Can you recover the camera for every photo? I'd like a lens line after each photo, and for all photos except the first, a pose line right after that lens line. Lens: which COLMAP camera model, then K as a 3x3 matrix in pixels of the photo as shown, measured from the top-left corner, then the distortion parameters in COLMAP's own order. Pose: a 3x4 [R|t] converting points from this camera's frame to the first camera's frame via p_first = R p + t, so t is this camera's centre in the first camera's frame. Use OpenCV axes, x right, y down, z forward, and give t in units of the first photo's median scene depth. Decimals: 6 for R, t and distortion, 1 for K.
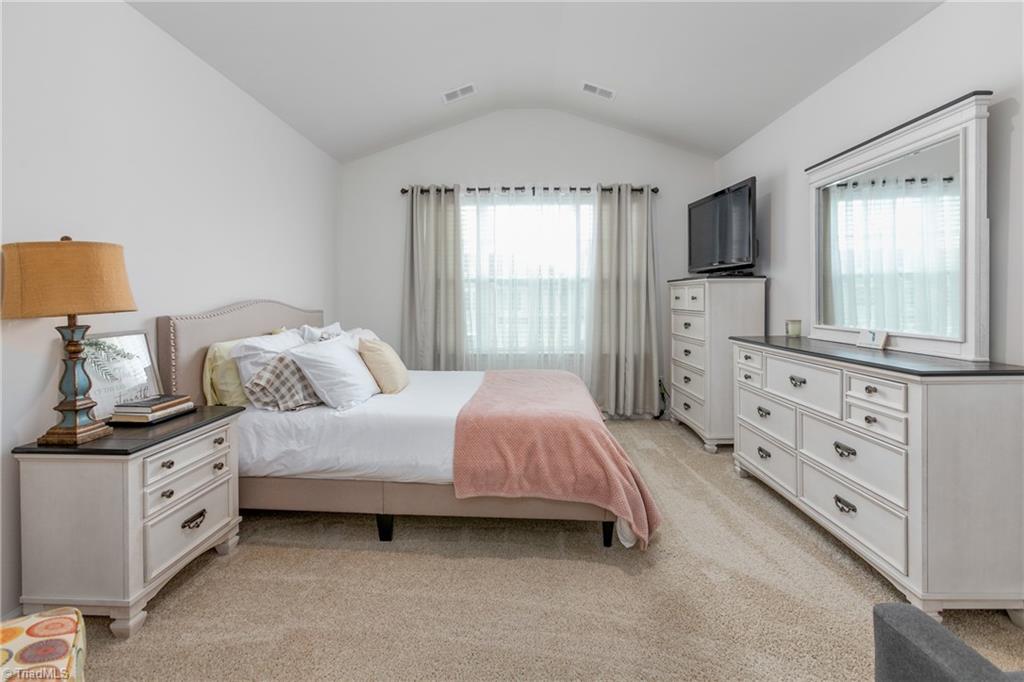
lens RADIAL K [[472.5, 0, 513.1], [0, 472.5, 308.1], [0, 0, 1]] dist [0.000022, 0.009318]
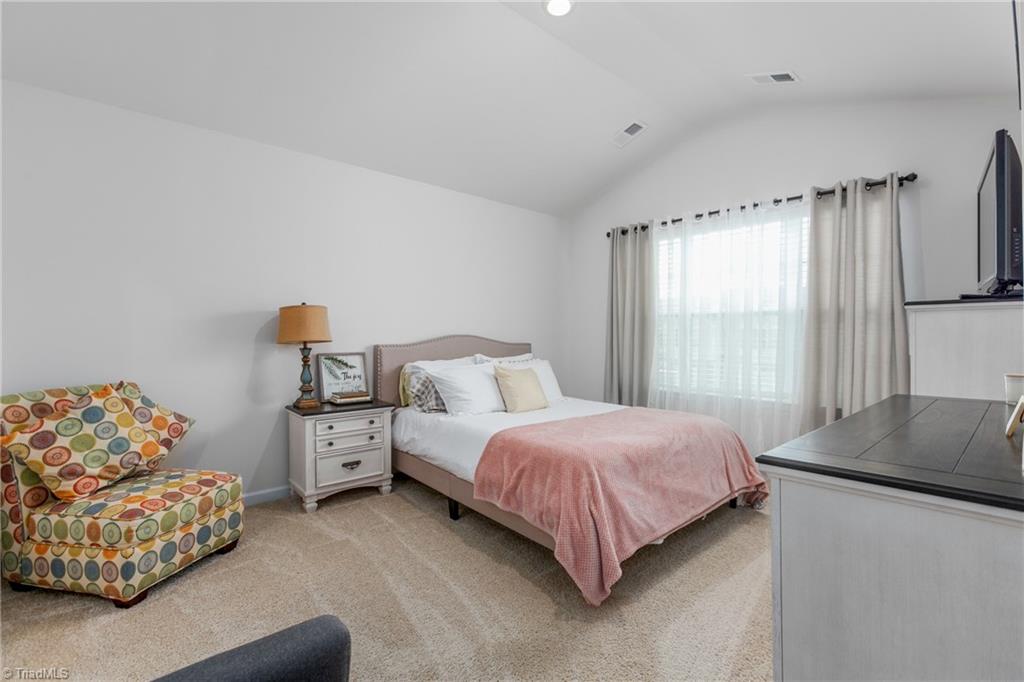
lens RADIAL K [[461.5, 0, 508.5], [0, 461.5, 332.9], [0, 0, 1]] dist [0.000466, 0.000971]
pose [[0.682277, 0.003213, -0.731086, 0.719283], [-0.015719, 0.999824, -0.010275, -0.014511], [0.730924, 0.018502, 0.682208, 0.211556]]
